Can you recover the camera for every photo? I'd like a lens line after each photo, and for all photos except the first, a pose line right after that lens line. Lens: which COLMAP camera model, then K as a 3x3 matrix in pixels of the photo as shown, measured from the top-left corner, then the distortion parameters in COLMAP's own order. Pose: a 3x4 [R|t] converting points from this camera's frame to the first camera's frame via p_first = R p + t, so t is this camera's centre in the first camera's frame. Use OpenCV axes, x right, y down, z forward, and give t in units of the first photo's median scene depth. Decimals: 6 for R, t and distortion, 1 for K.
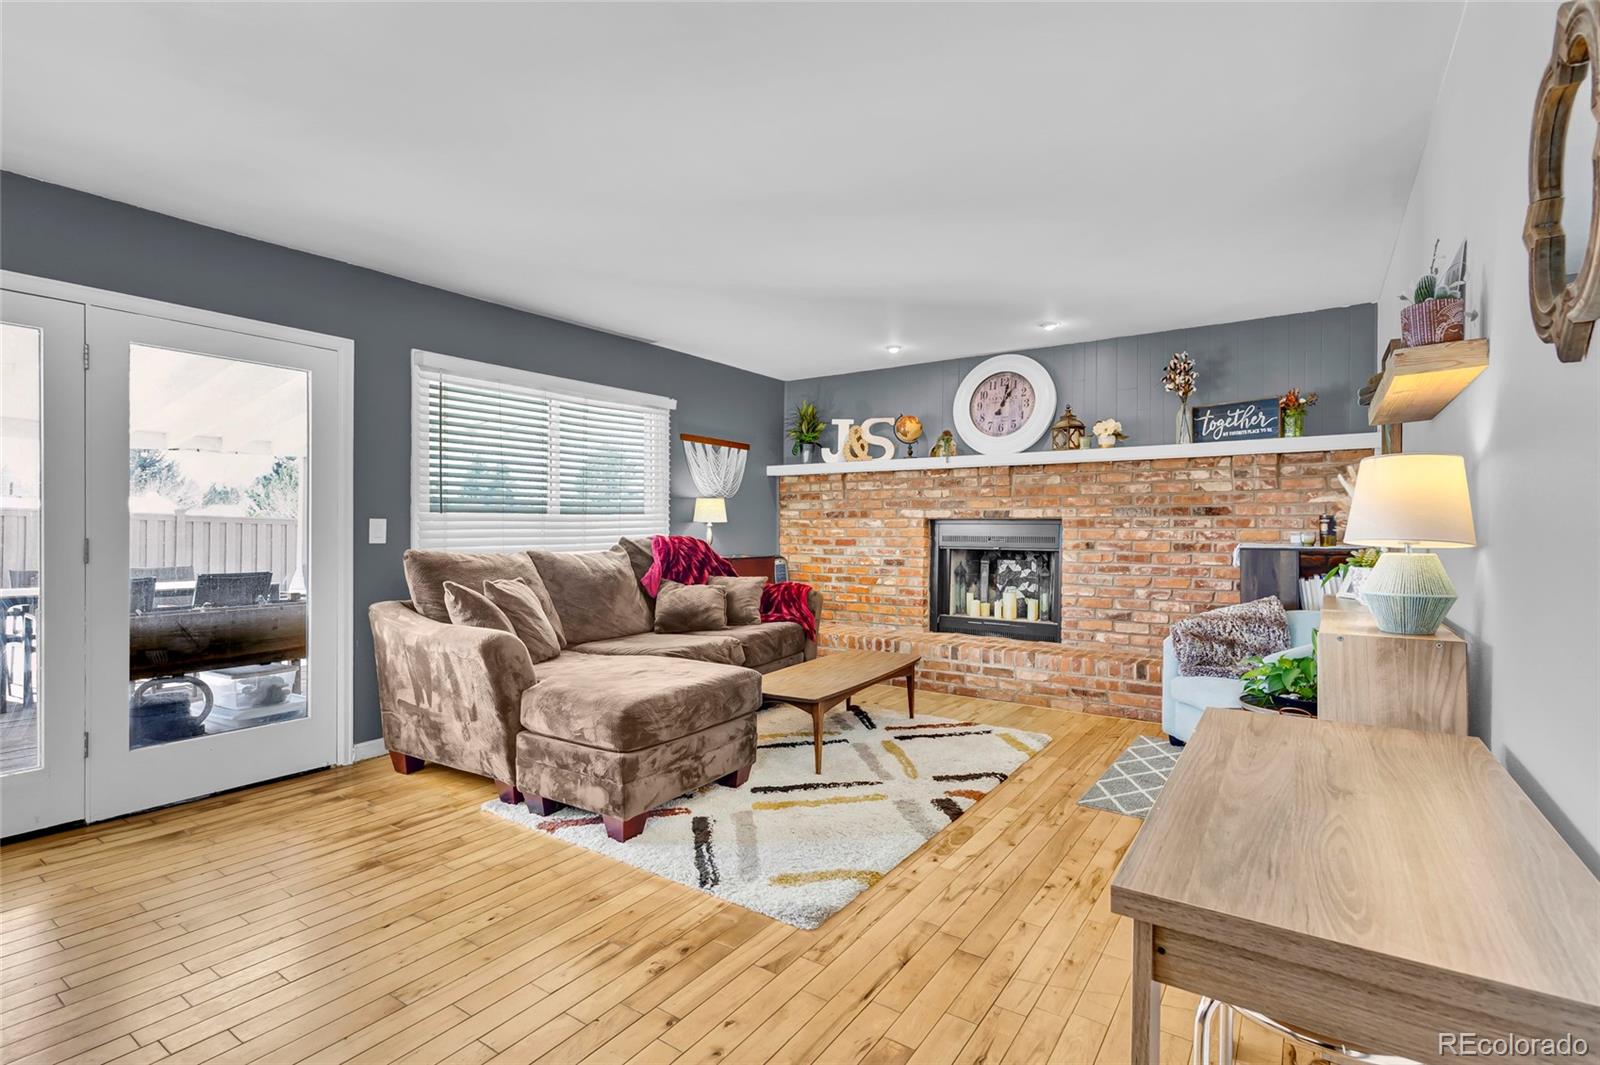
lens RADIAL K [[756.4, 0, 799.8], [0, 756.4, 529.1], [0, 0, 1]] dist [0.009480, -0.000613]
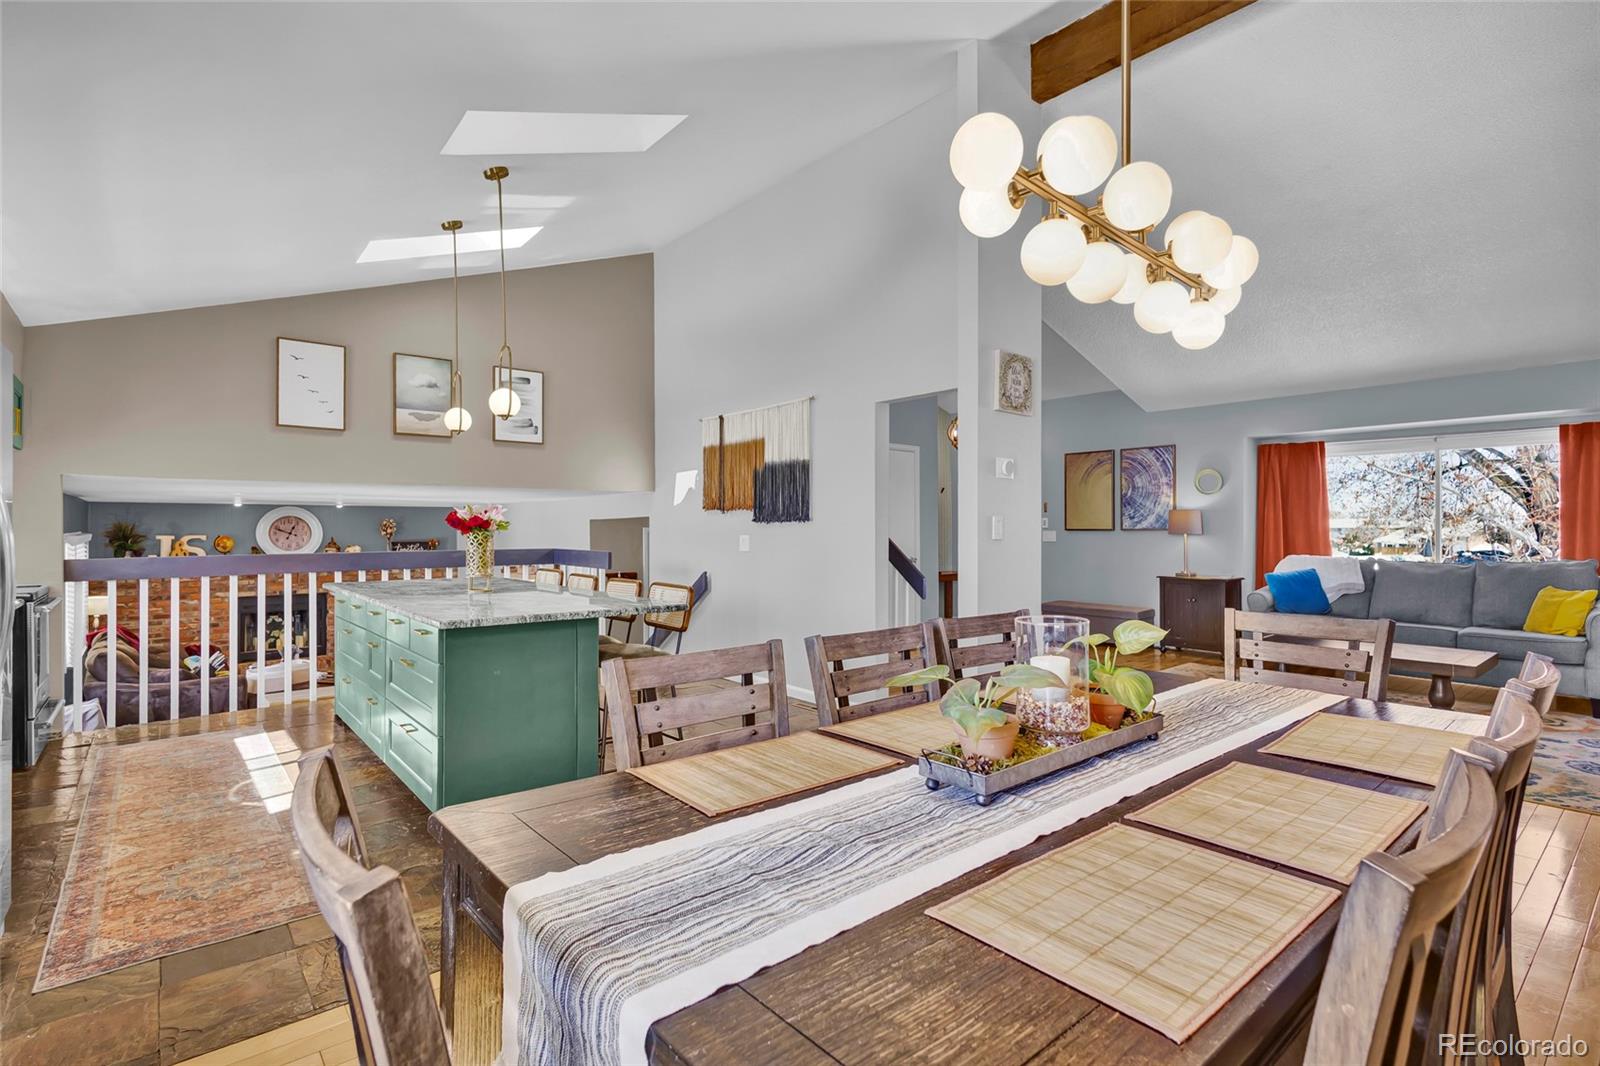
lens RADIAL K [[756.4, 0, 799.8], [0, 756.4, 529.6], [0, 0, 1]] dist [0.009480, -0.000613]
pose [[0.269589, -0.004598, 0.962965, -1.335341], [0.008971, 0.999957, 0.002263, -0.185932], [-0.962934, 0.008029, 0.269619, -0.800187]]
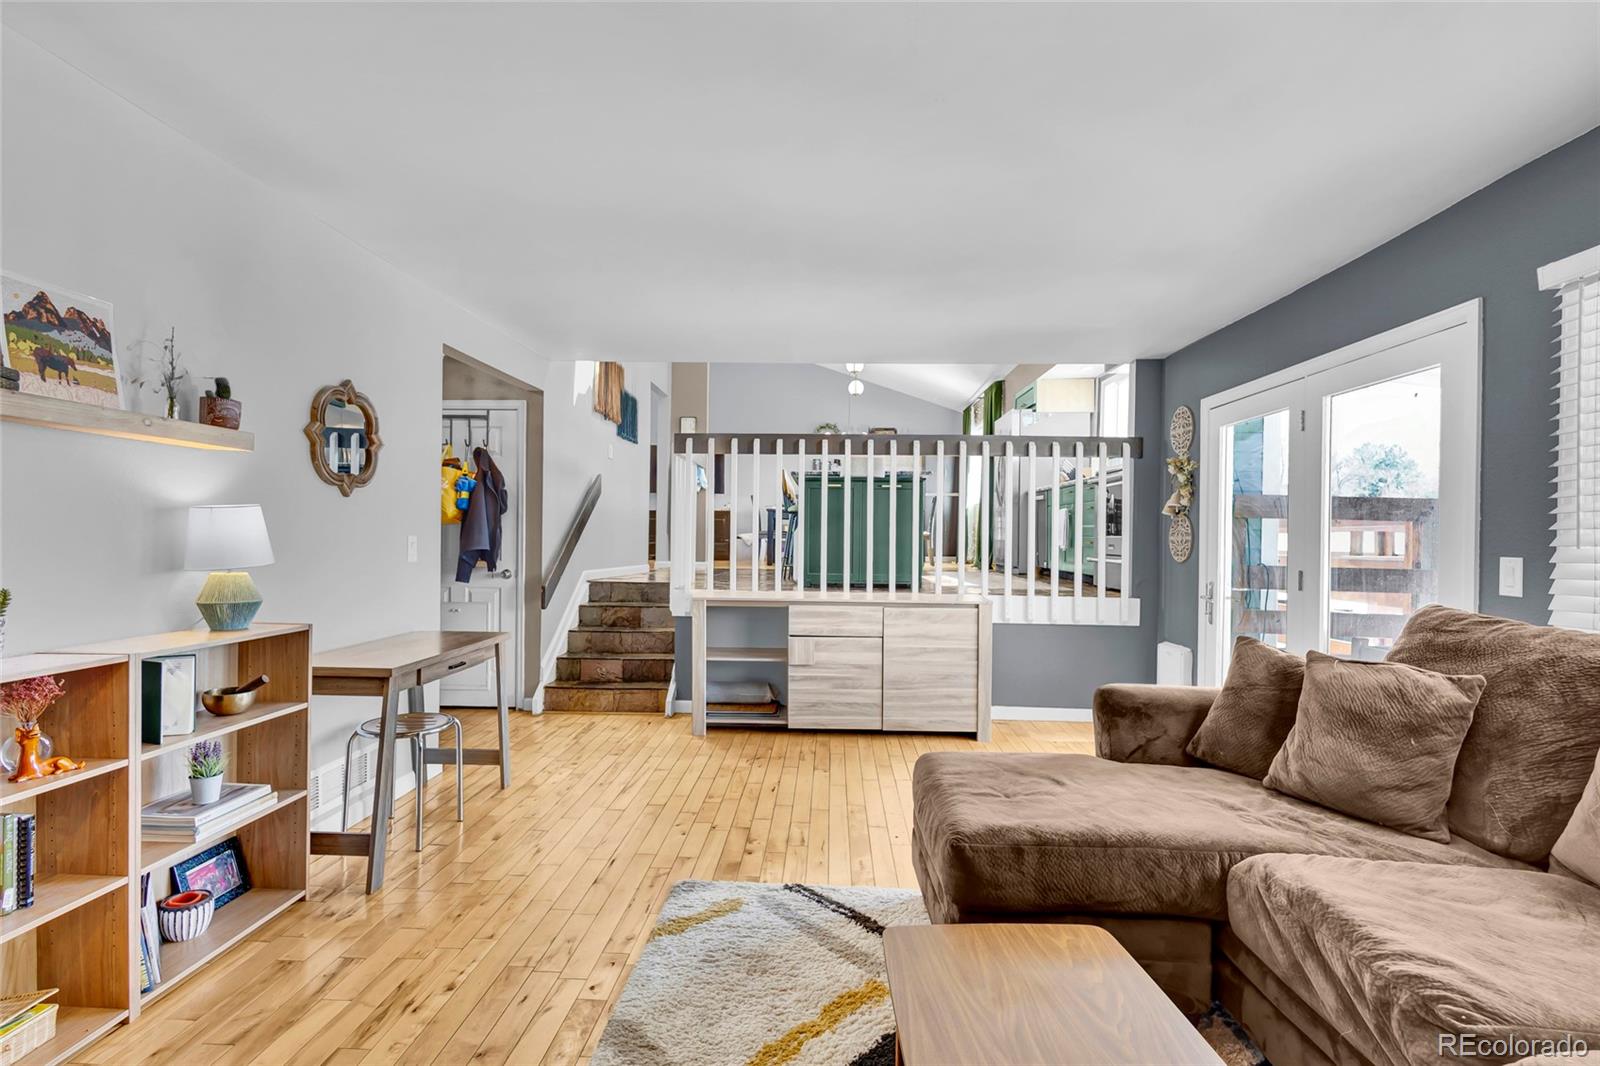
lens RADIAL K [[756.4, 0, 799.8], [0, 756.4, 529.6], [0, 0, 1]] dist [0.009480, -0.000613]
pose [[-0.848723, -0.016474, -0.528581, 0.222662], [-0.015864, 0.999858, -0.005691, -0.018269], [0.528599, 0.003556, -0.848864, 0.946870]]
